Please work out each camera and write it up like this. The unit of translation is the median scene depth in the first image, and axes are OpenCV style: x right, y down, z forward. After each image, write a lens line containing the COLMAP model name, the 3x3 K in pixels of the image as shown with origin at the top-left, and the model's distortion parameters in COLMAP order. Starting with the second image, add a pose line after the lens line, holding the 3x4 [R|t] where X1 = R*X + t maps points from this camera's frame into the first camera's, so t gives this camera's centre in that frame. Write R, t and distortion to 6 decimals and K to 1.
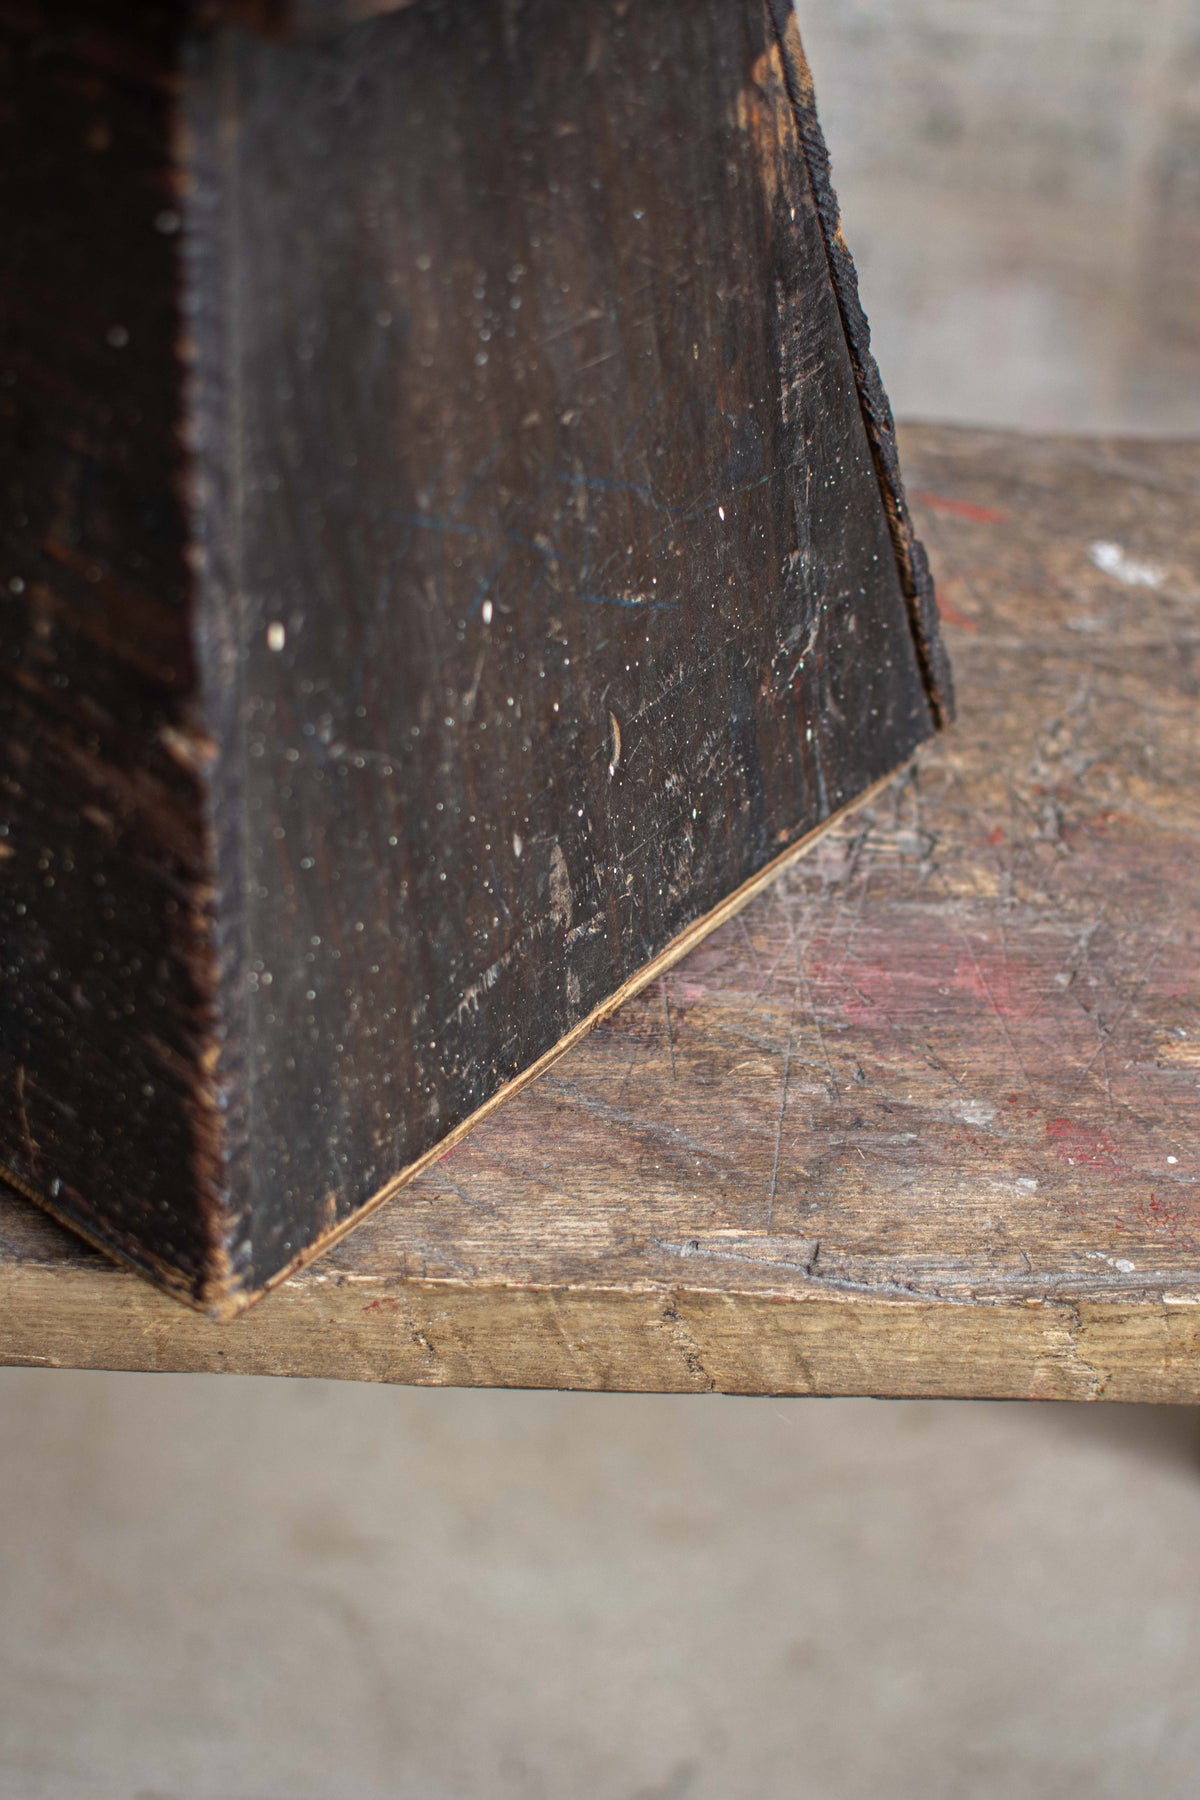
lens RADIAL K [[2819.3, 0, 595.4], [0, 2819.3, 887.9], [0, 0, 1]] dist [-0.176381, 0.000000]
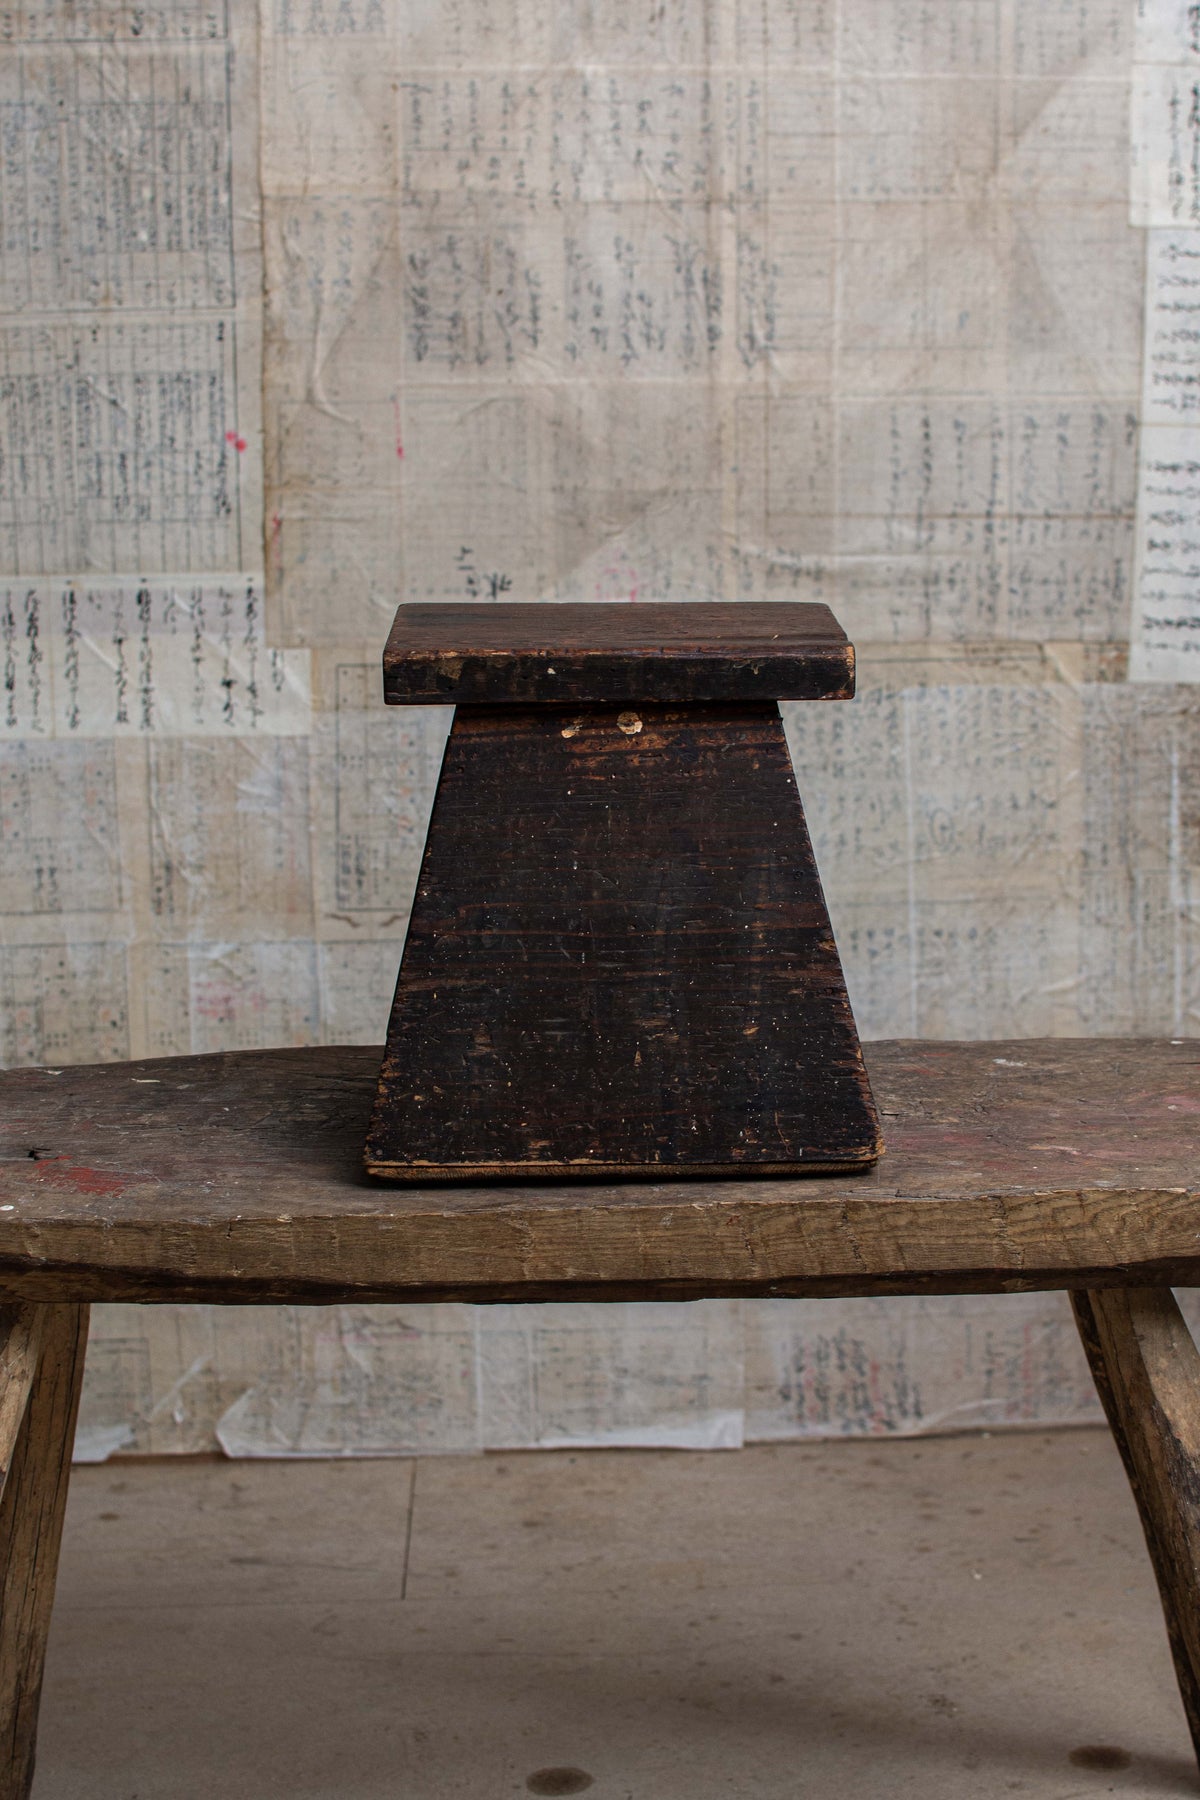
lens RADIAL K [[3186.4, 0, 618.5], [0, 3186.4, 894.6], [0, 0, 1]] dist [-0.150161, 0.000000]
pose [[0.996663, -0.078299, 0.023060, -0.216004], [0.079030, 0.855029, -0.512522, 1.323831], [0.020413, 0.512635, 0.858364, -1.598438]]
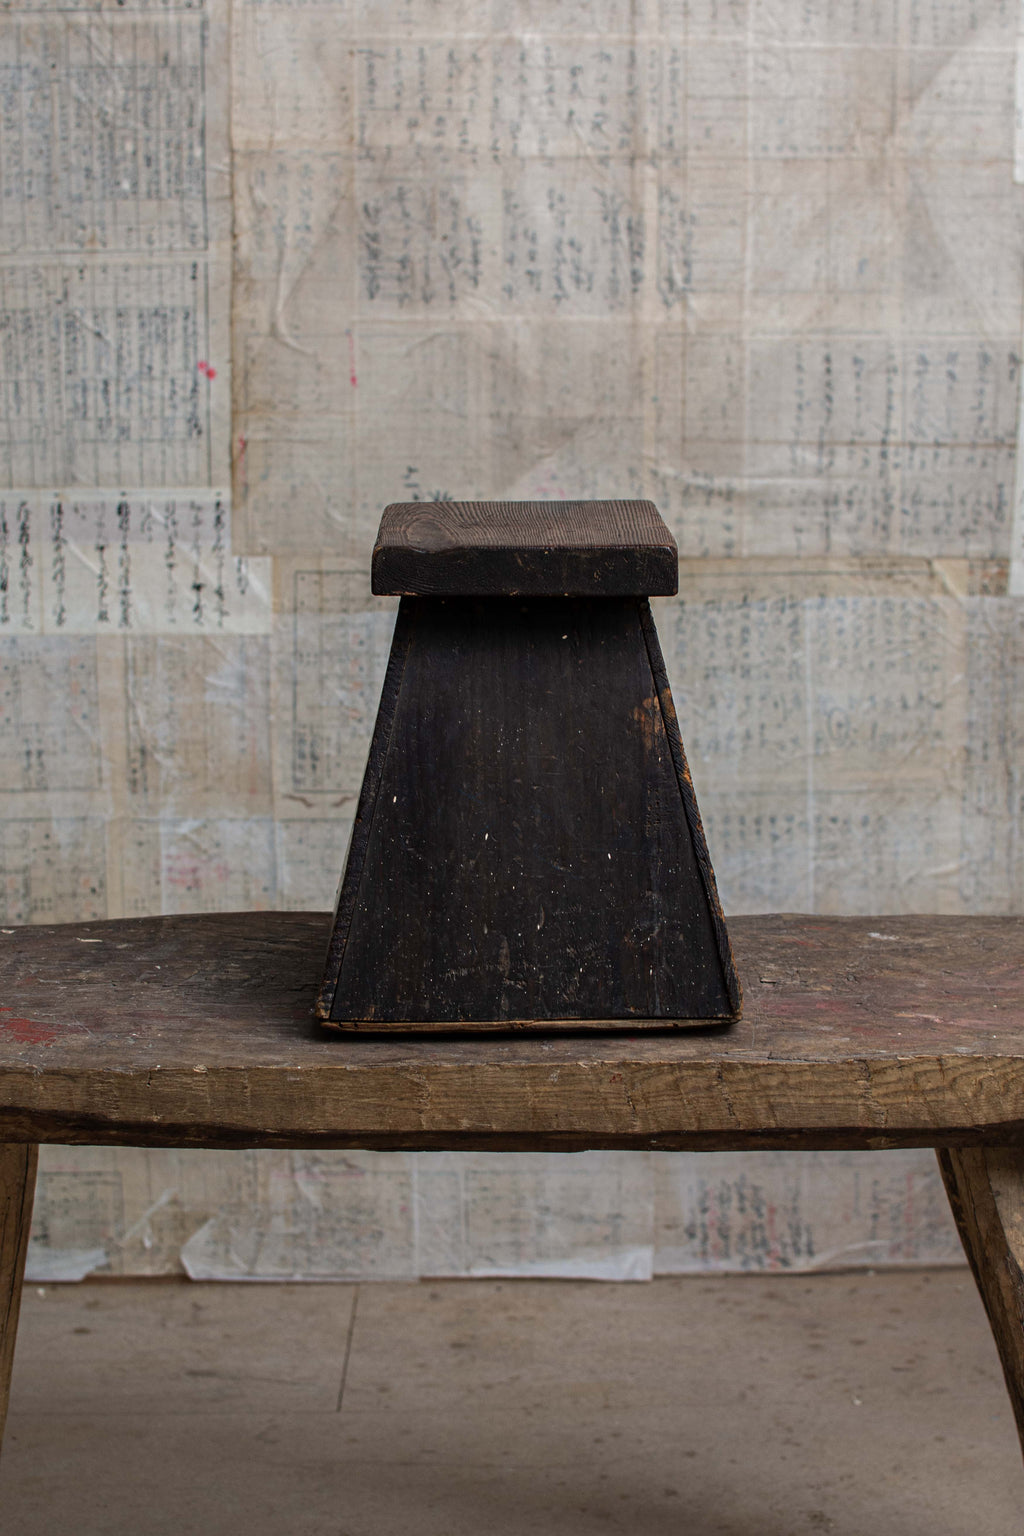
lens RADIAL K [[2719.1, 0, 484.4], [0, 2719.1, 793.8], [0, 0, 1]] dist [-0.150161, 0.000000]
pose [[0.997777, -0.064362, -0.017294, -0.135823], [0.046321, 0.856318, -0.514367, 1.227085], [0.047915, 0.512423, 0.857396, -1.392440]]
